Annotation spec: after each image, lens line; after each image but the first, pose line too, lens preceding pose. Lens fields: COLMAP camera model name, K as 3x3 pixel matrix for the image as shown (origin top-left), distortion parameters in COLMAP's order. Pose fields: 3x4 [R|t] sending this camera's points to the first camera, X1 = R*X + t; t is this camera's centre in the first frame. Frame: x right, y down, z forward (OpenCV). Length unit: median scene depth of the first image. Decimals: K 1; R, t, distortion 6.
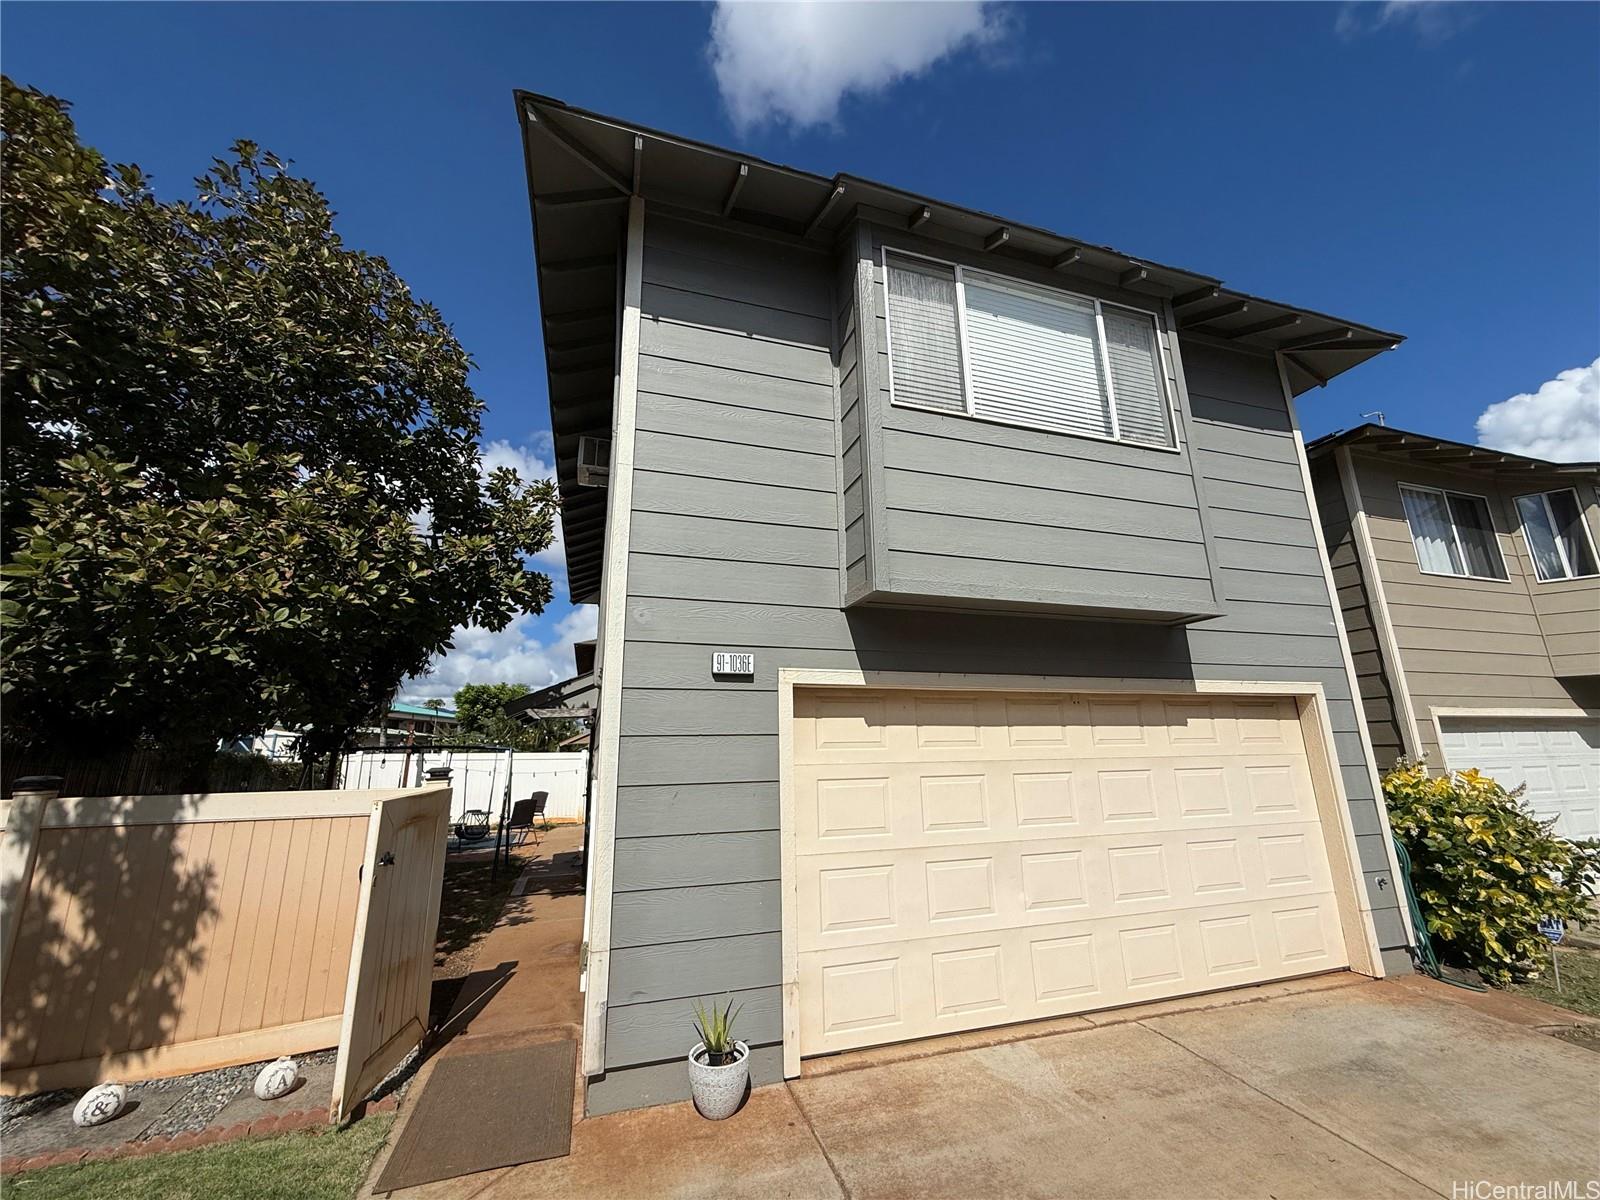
lens RADIAL K [[637.6, 0, 799.6], [0, 637.6, 605.7], [0, 0, 1]] dist [0.001621, -0.000129]
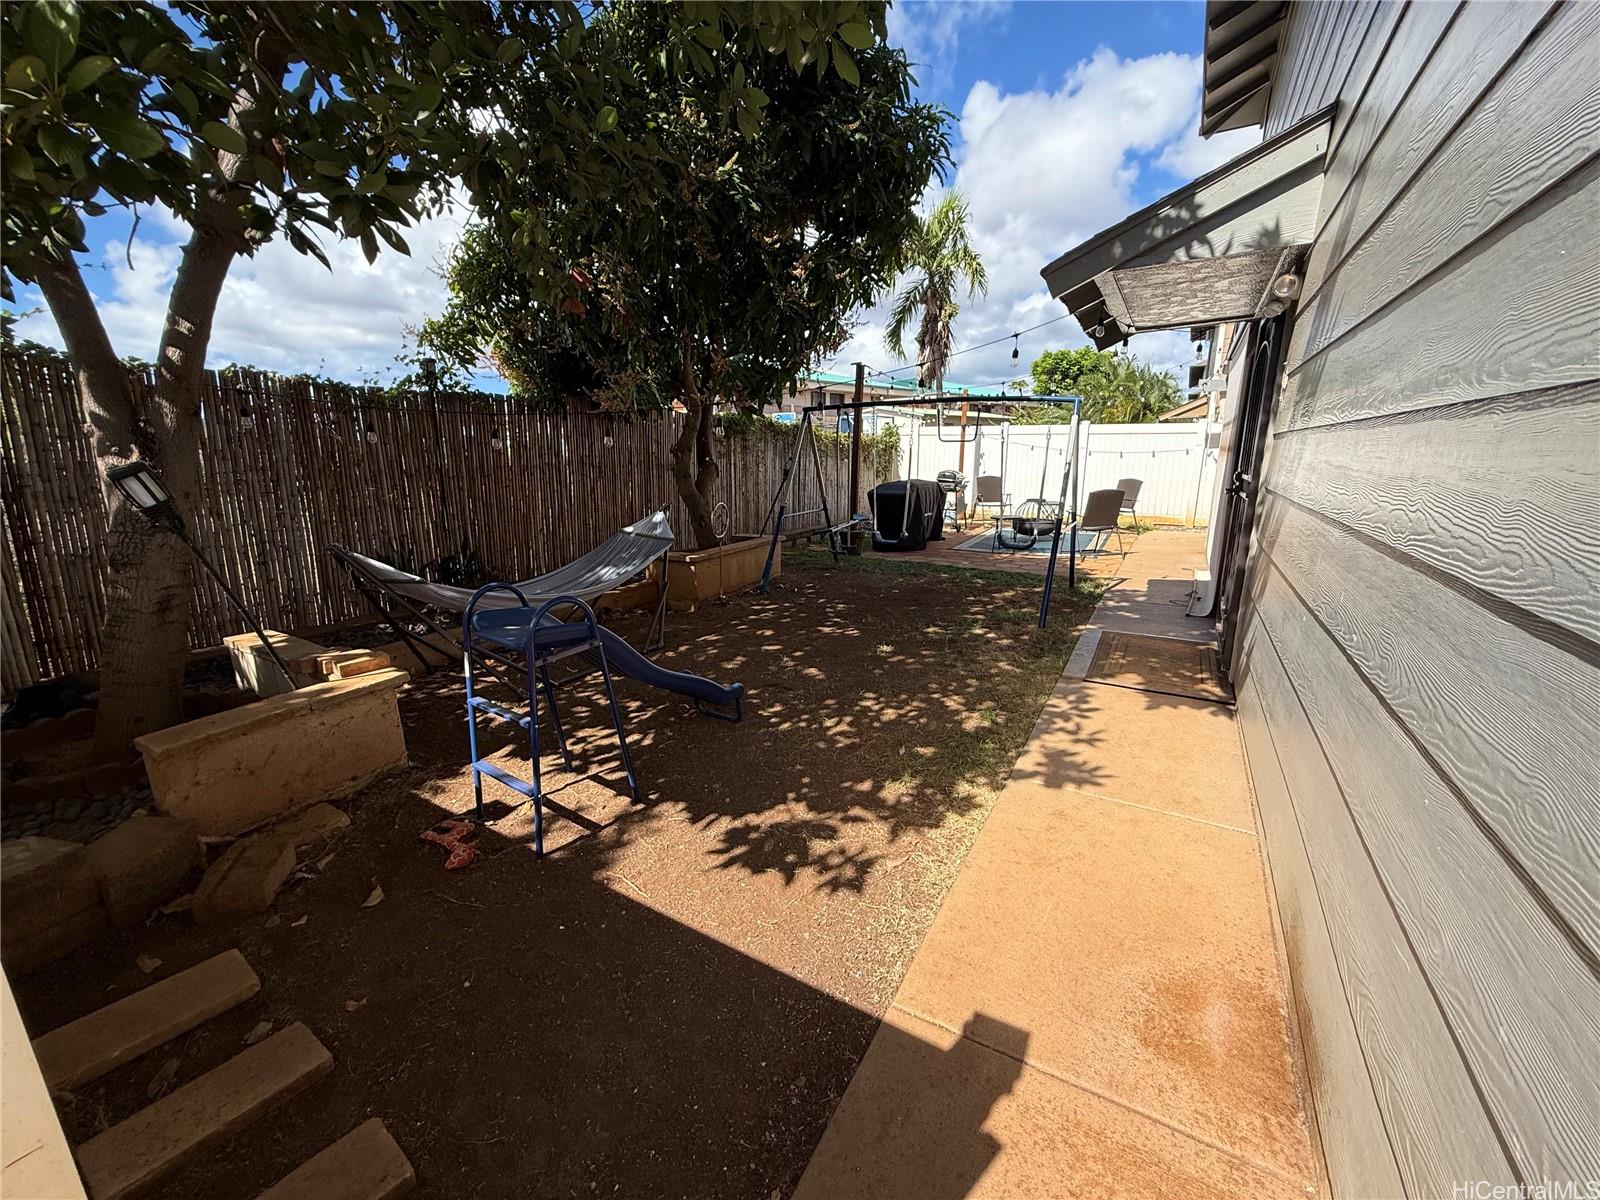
lens RADIAL K [[637.6, 0, 797.4], [0, 637.6, 593.0], [0, 0, 1]] dist [0.001621, -0.000129]
pose [[0.660622, 0.178215, -0.729259, -0.152429], [0.165472, 0.912955, 0.373005, 0.110848], [0.732255, -0.367088, 0.573628, 0.379655]]
